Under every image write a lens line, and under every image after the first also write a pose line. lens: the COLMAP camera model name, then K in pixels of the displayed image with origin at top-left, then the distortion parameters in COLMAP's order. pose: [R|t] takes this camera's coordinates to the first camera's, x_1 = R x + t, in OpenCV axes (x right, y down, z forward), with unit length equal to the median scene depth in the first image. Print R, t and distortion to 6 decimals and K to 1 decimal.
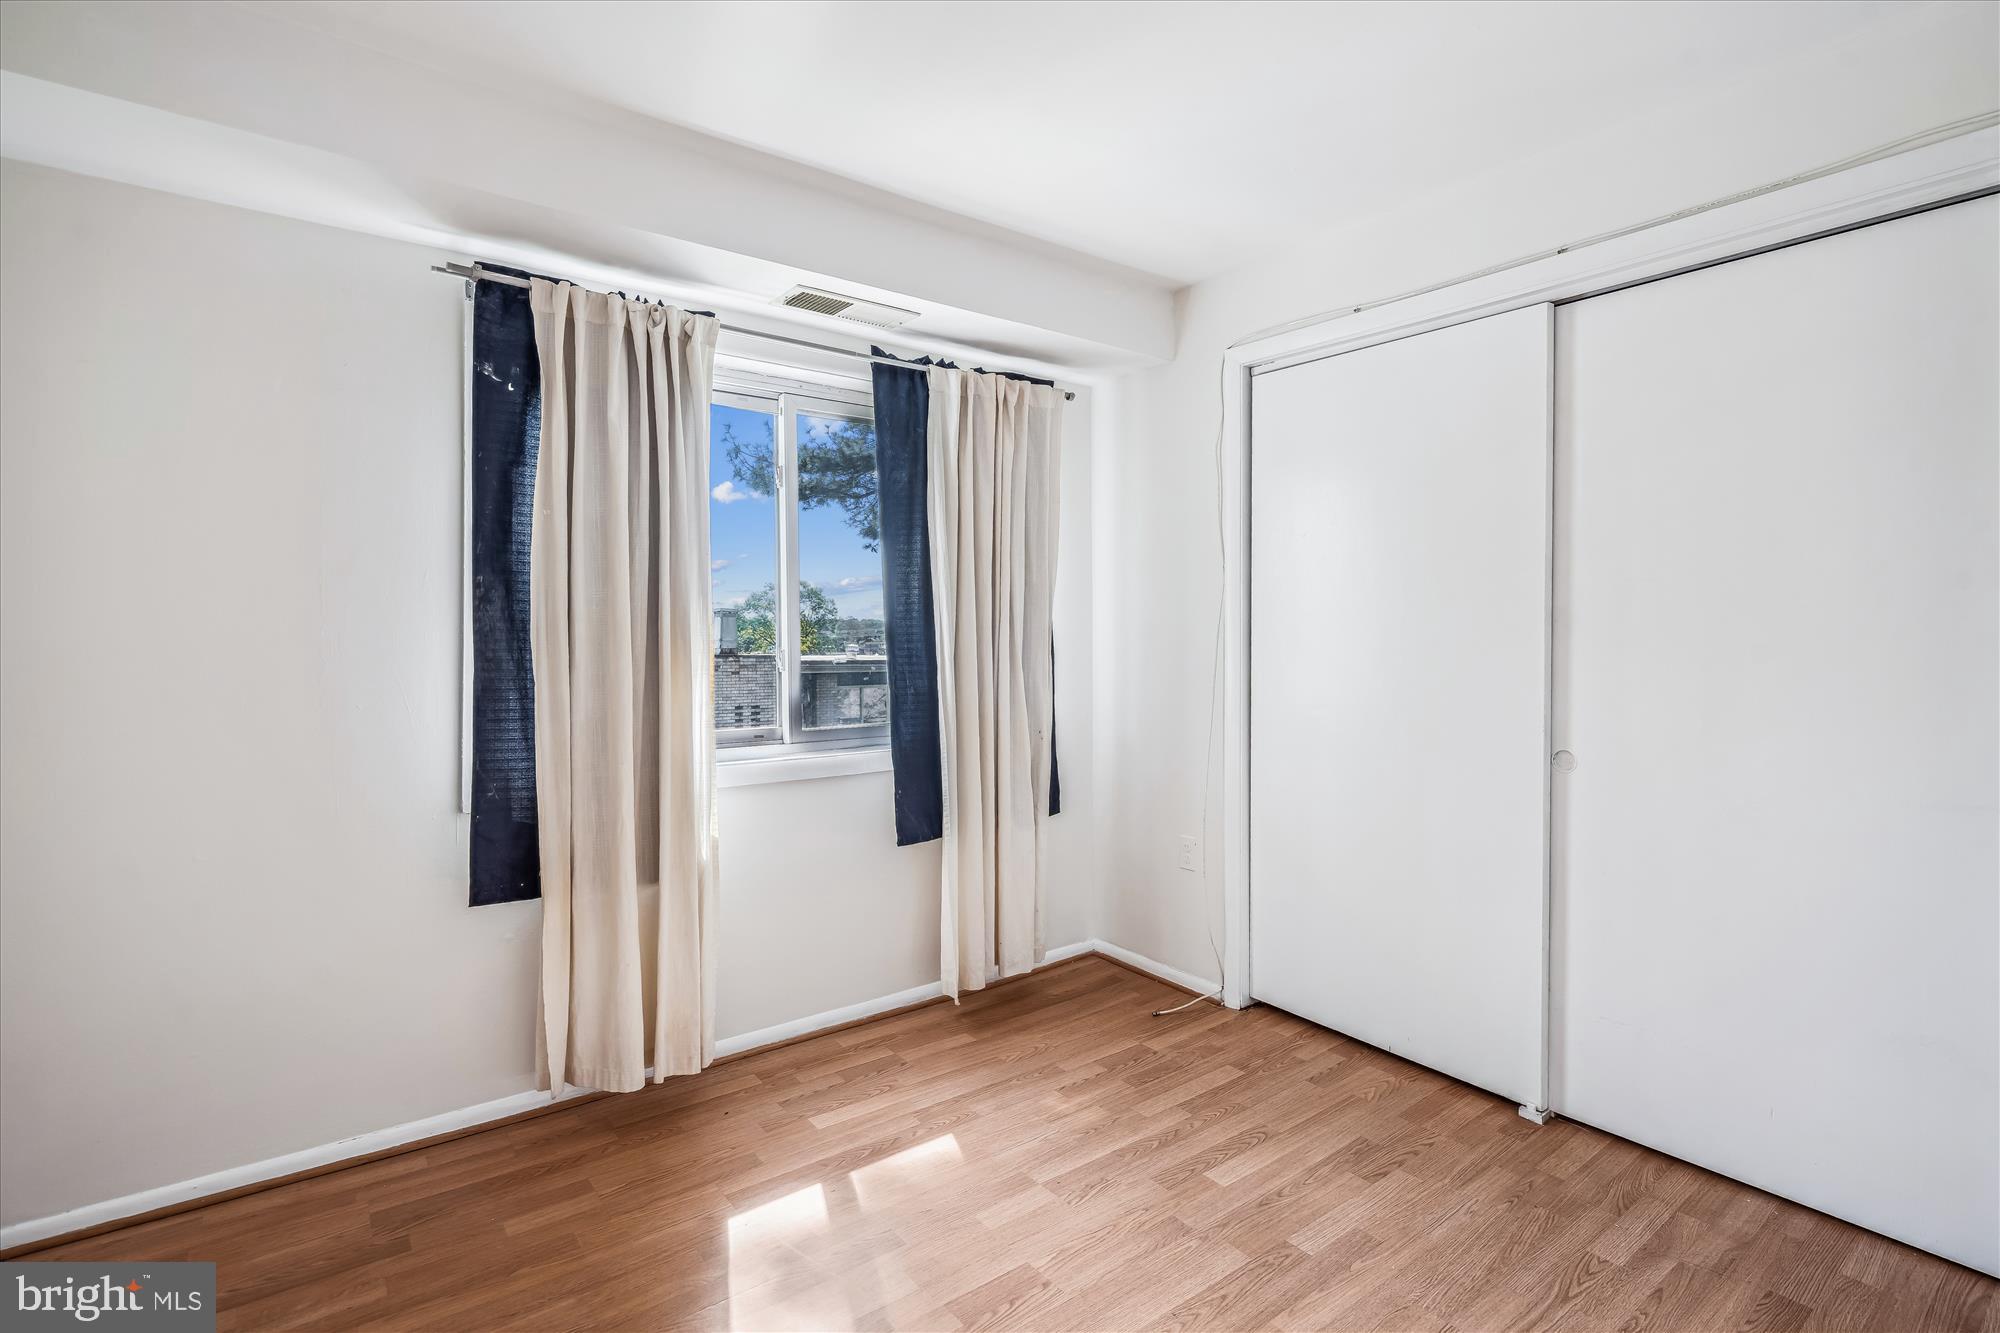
lens RADIAL K [[955.5, 0, 993.5], [0, 955.5, 630.2], [0, 0, 1]] dist [-0.002368, 0.000209]
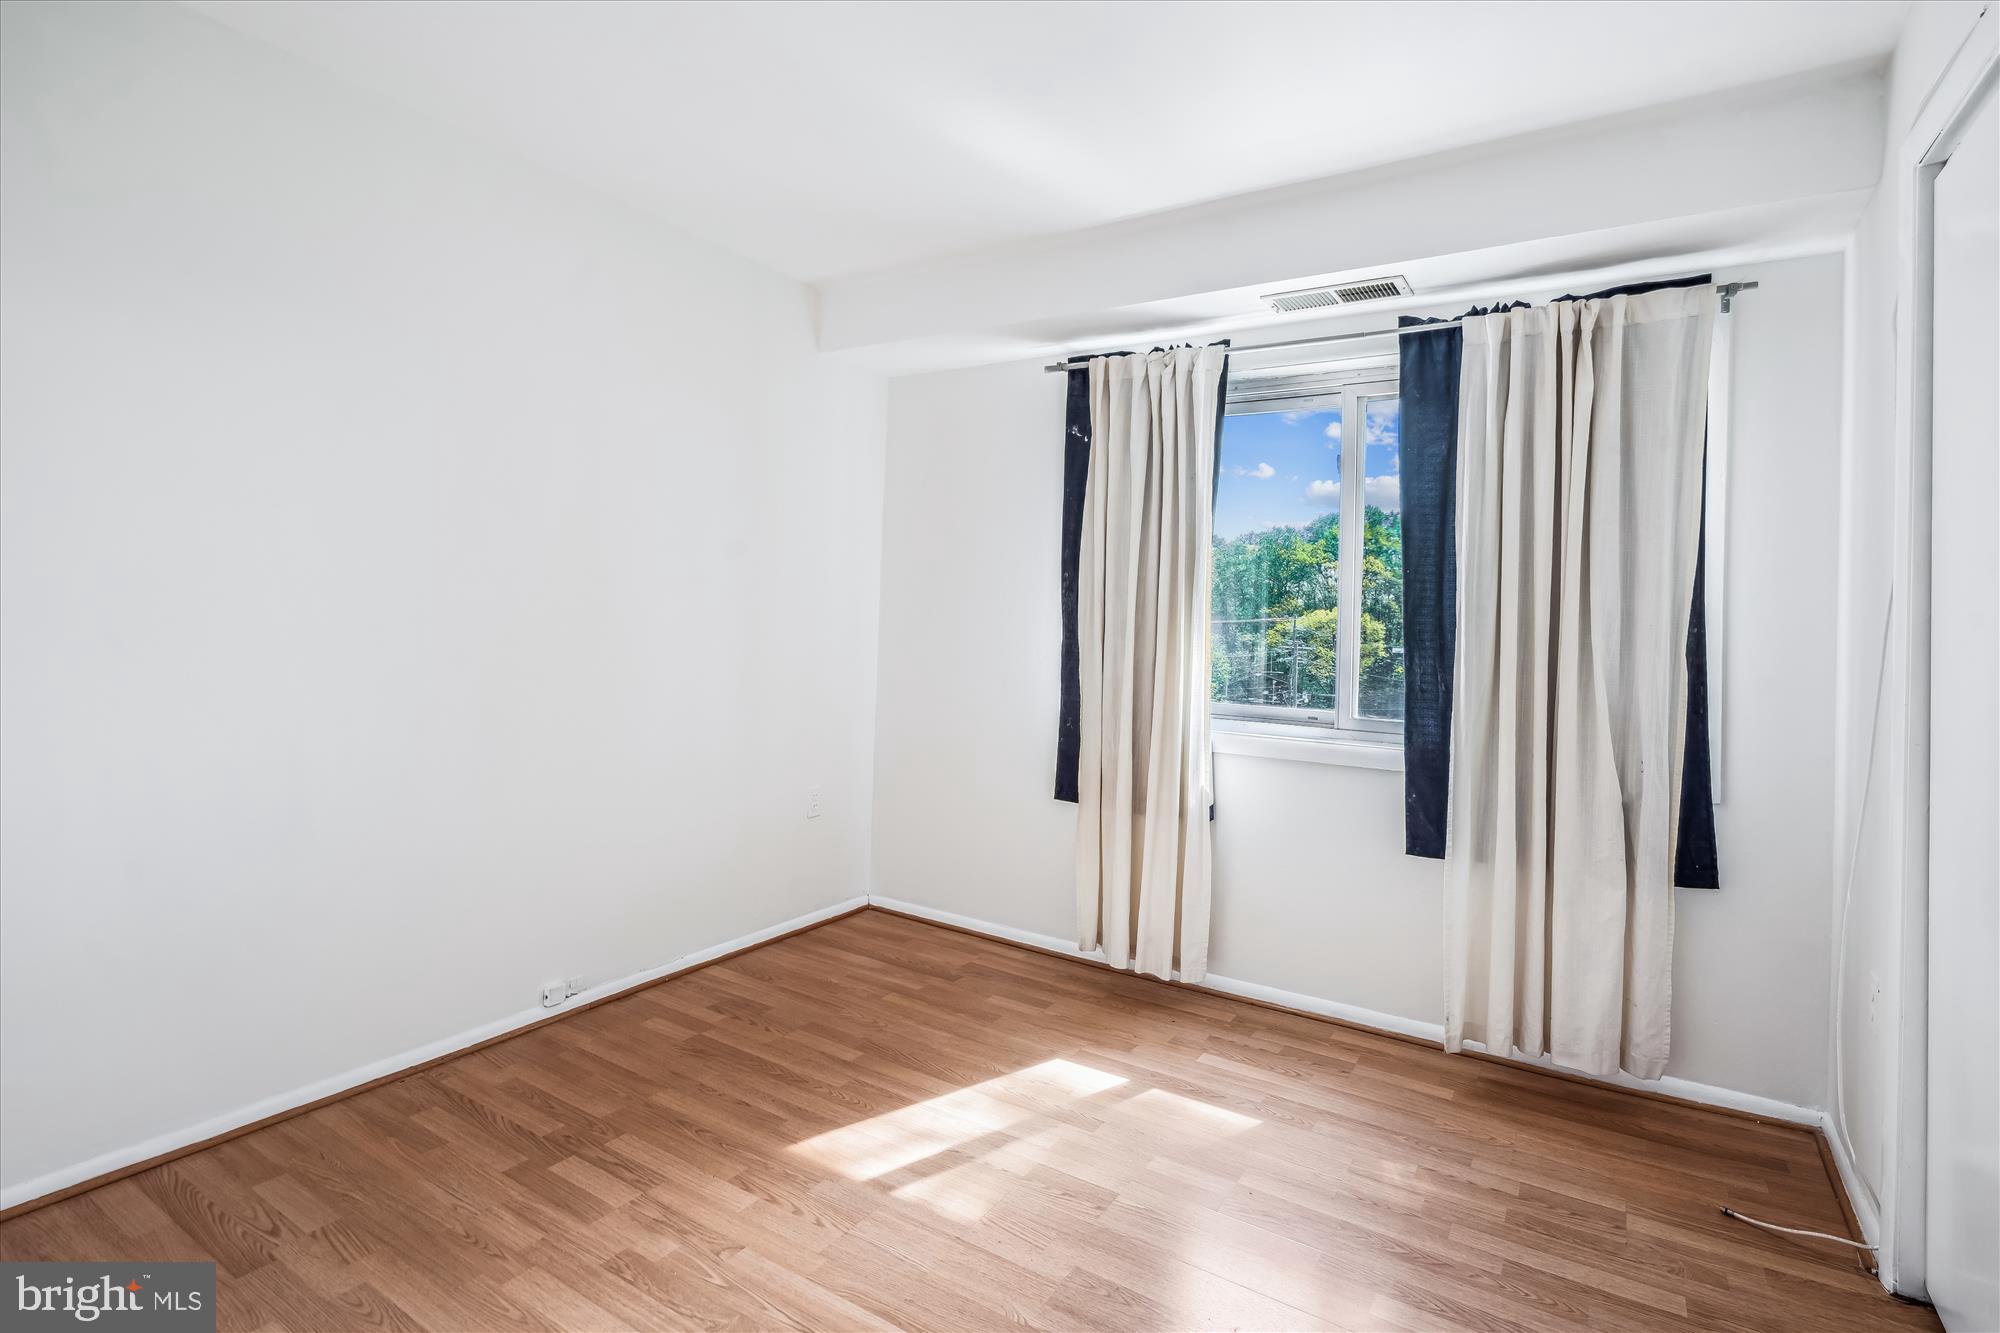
lens RADIAL K [[955.5, 0, 993.5], [0, 955.5, 630.2], [0, 0, 1]] dist [-0.002368, 0.000209]
pose [[0.356145, 0.019759, -0.934222, 0.676485], [-0.034533, 0.999372, 0.007972, 0.018877], [0.933792, 0.029422, 0.356604, 0.327884]]
